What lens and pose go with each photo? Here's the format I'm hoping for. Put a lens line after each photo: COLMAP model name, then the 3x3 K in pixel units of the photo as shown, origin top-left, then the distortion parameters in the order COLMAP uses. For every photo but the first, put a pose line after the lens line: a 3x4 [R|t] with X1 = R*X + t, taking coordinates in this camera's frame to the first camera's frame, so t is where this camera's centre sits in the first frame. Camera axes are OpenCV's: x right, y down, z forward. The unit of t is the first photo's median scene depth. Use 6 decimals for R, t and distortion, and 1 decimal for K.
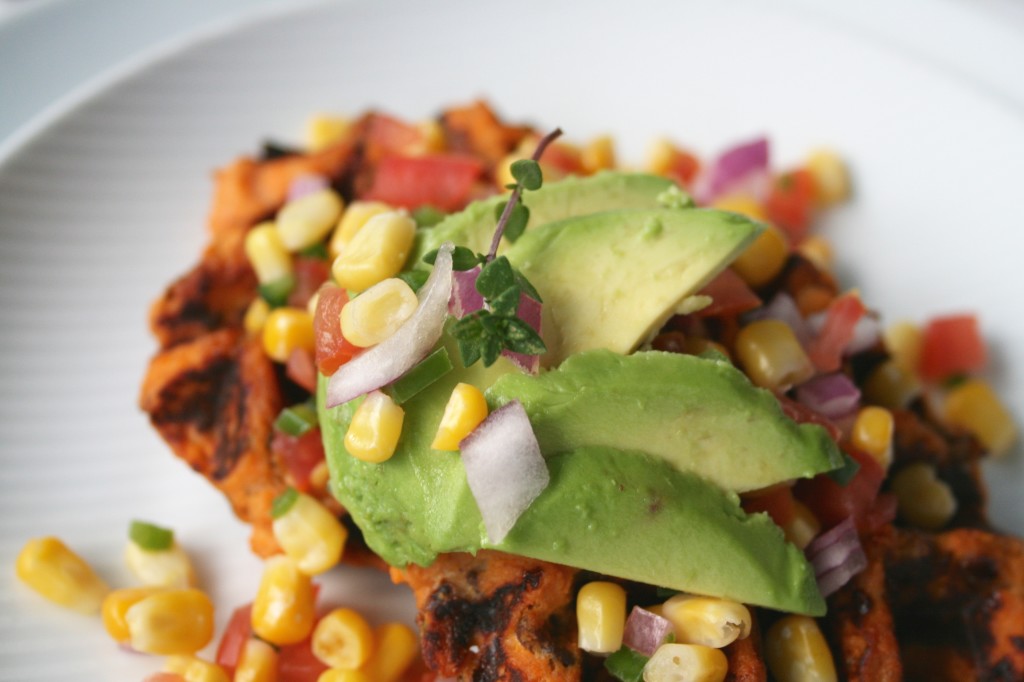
lens RADIAL K [[1490.8, 0, 512.0], [0, 1490.8, 341.0], [0, 0, 1]] dist [-0.025056, 0.031724]
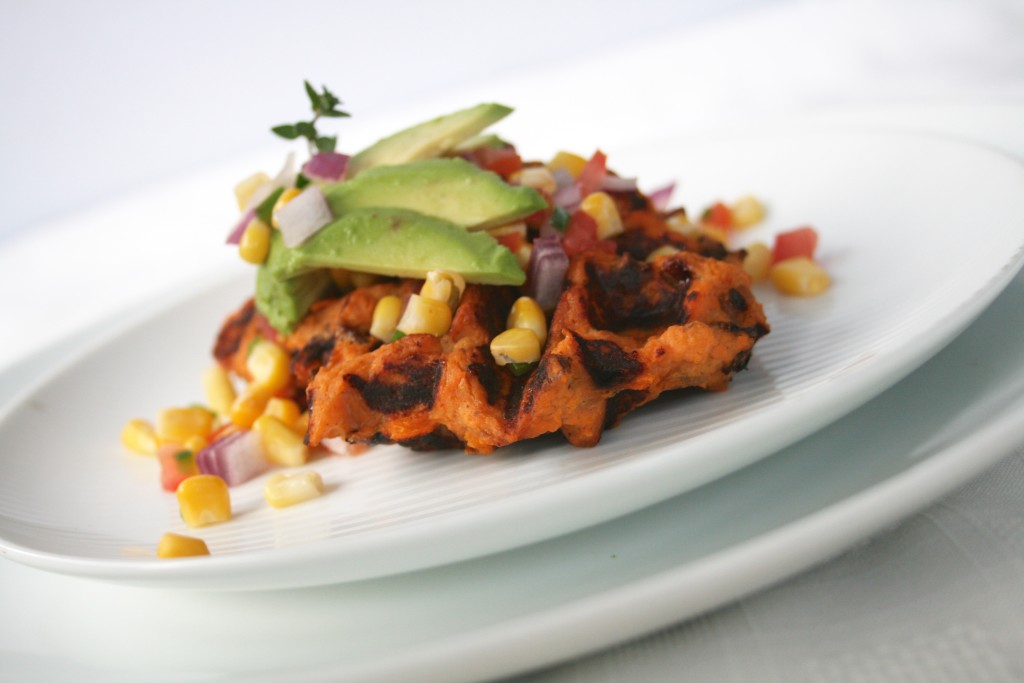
lens RADIAL K [[1490.8, 0, 512.0], [0, 1490.8, 341.5], [0, 0, 1]] dist [-0.025056, 0.031724]
pose [[0.897411, -0.240762, -0.369712, 0.719844], [0.026911, 0.866289, -0.498819, 0.956194], [0.440373, 0.437696, 0.783896, -0.119031]]
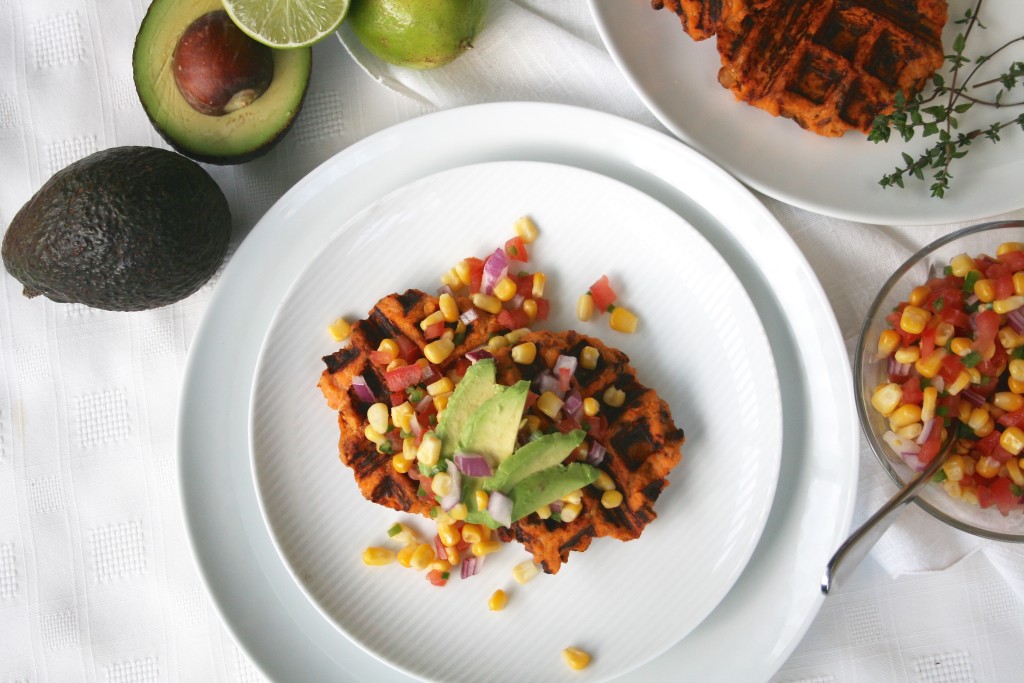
lens RADIAL K [[1490.8, 0, 512.0], [0, 1490.8, 341.5], [0, 0, 1]] dist [-0.025056, 0.031724]
pose [[0.870569, -0.484191, -0.087567, 0.466656], [0.450862, 0.713696, 0.536061, -1.865856], [-0.197059, -0.506159, 0.839625, -1.565199]]
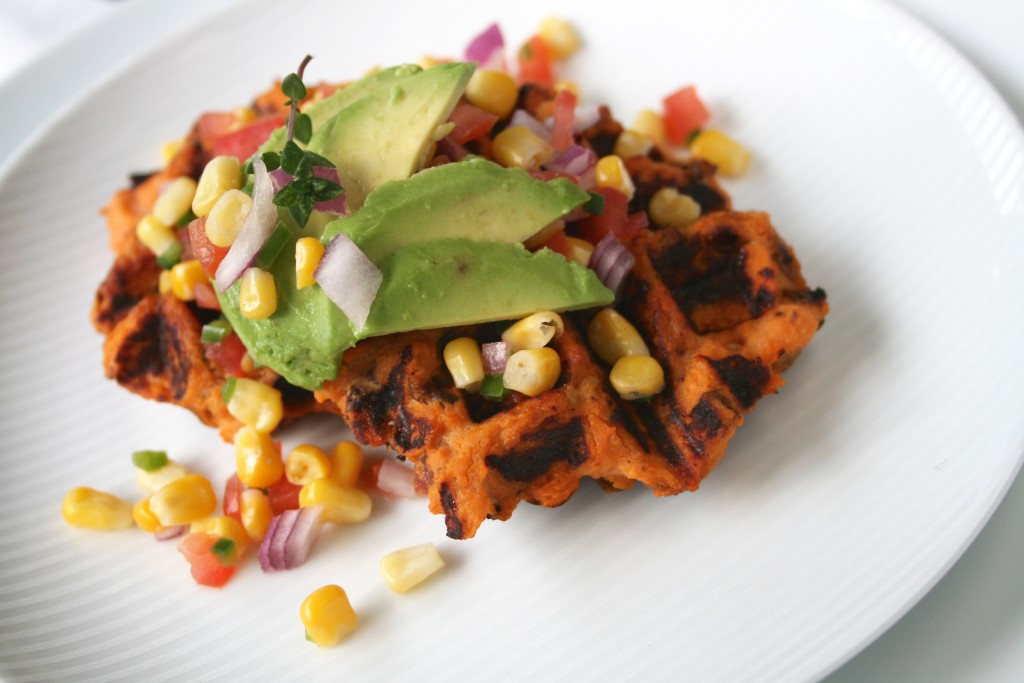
lens RADIAL K [[1490.8, 0, 512.0], [0, 1490.8, 341.5], [0, 0, 1]] dist [-0.025056, 0.031724]
pose [[0.923245, -0.383931, 0.014716, 0.087028], [0.384202, 0.922834, -0.027691, 0.220558], [-0.002949, 0.031219, 0.999508, -0.378340]]
